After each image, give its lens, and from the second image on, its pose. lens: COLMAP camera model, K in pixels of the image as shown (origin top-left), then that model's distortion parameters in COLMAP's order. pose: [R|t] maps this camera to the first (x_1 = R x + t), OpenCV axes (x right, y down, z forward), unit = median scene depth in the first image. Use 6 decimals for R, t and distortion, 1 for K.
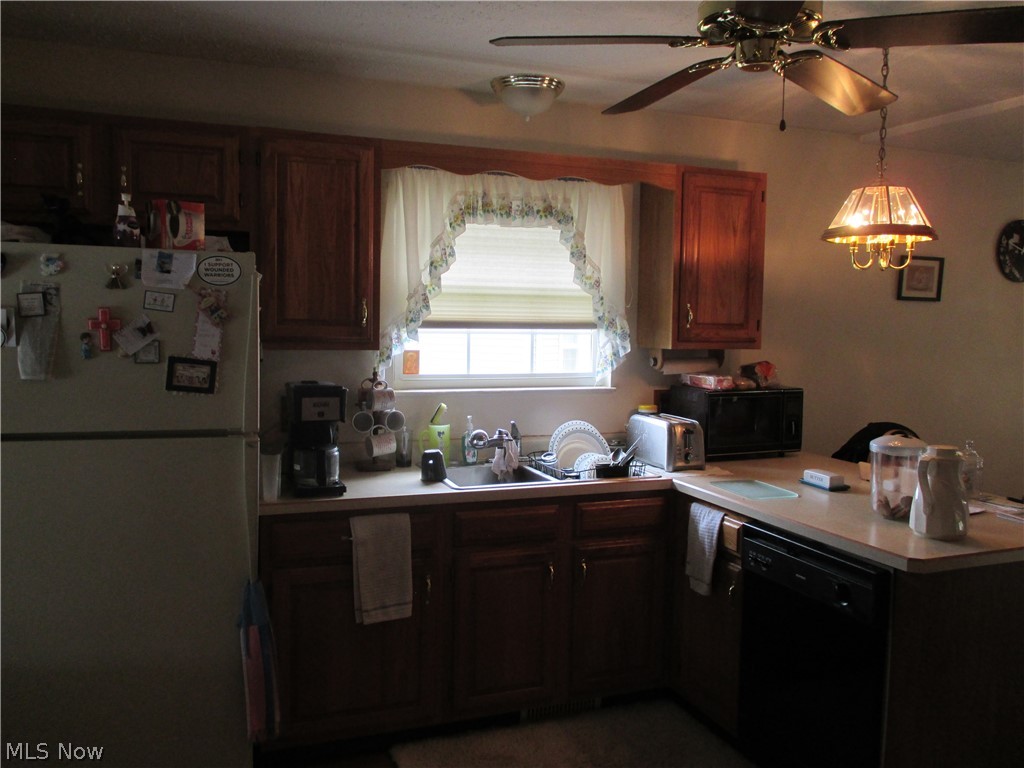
lens RADIAL K [[861.1, 0, 512.0], [0, 861.1, 384.0], [0, 0, 1]] dist [-0.010628, -0.006884]
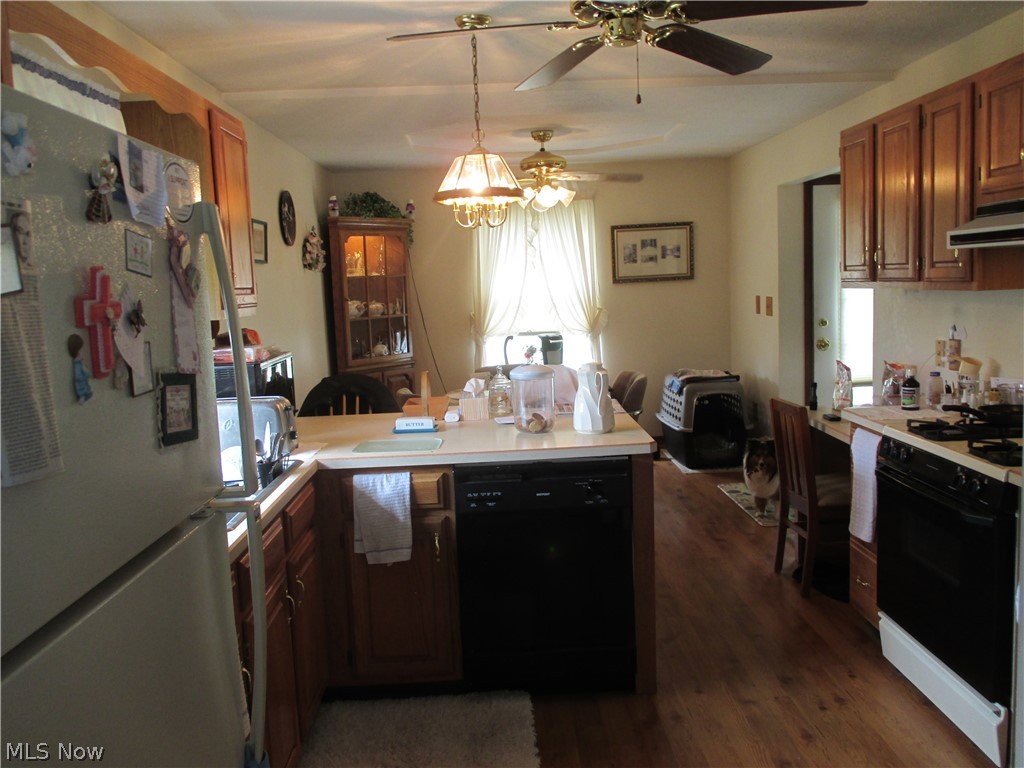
lens RADIAL K [[861.1, 0, 512.0], [0, 861.1, 384.0], [0, 0, 1]] dist [-0.010628, -0.006884]
pose [[0.334192, -0.144050, 0.931432, -0.582337], [0.119699, 0.986736, 0.109656, -0.041794], [-0.934873, 0.074845, 0.347002, 0.505041]]
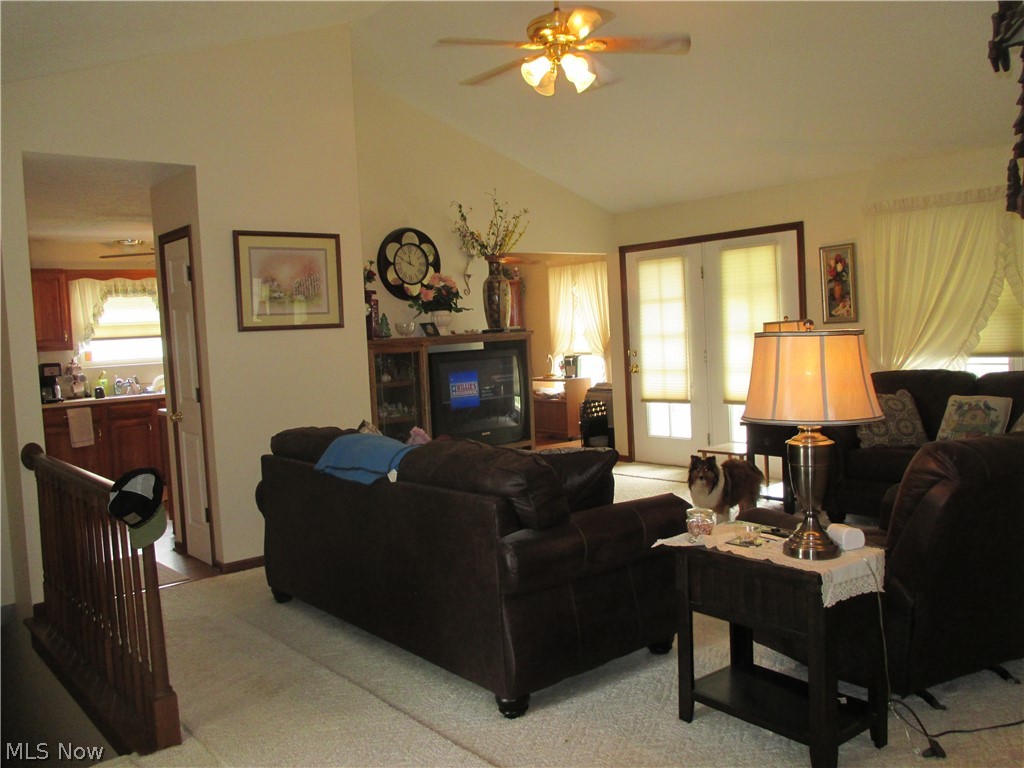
lens RADIAL K [[861.1, 0, 512.0], [0, 861.1, 384.0], [0, 0, 1]] dist [-0.010628, -0.006884]
pose [[0.948479, -0.078952, 0.306844, 0.303595], [0.080995, 0.996696, 0.006091, 0.156214], [-0.306311, 0.019076, 0.951740, -1.900572]]
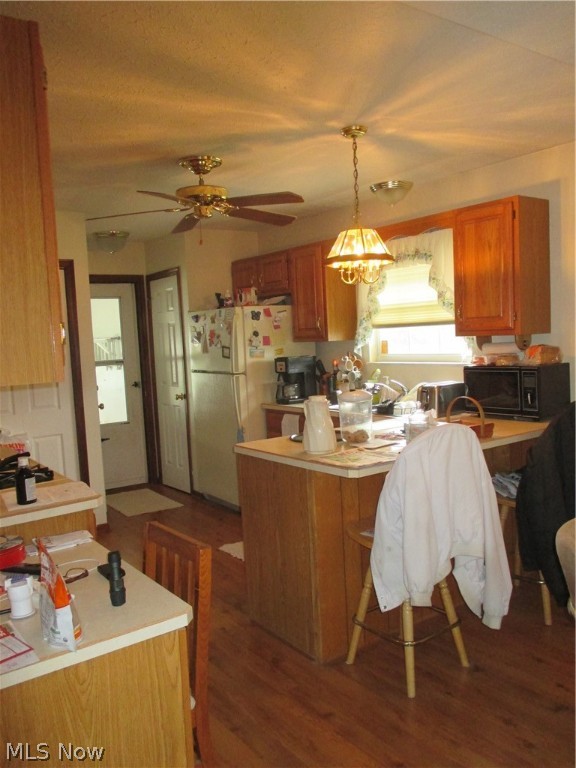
lens RADIAL K [[645.8, 0, 288.0], [0, 645.8, 384.0], [0, 0, 1]] dist [-0.010628, -0.006884]
pose [[0.249657, 0.046780, -0.967204, 1.326334], [-0.020668, 0.998862, 0.042977, -0.001577], [0.968114, 0.009261, 0.250340, 0.511373]]
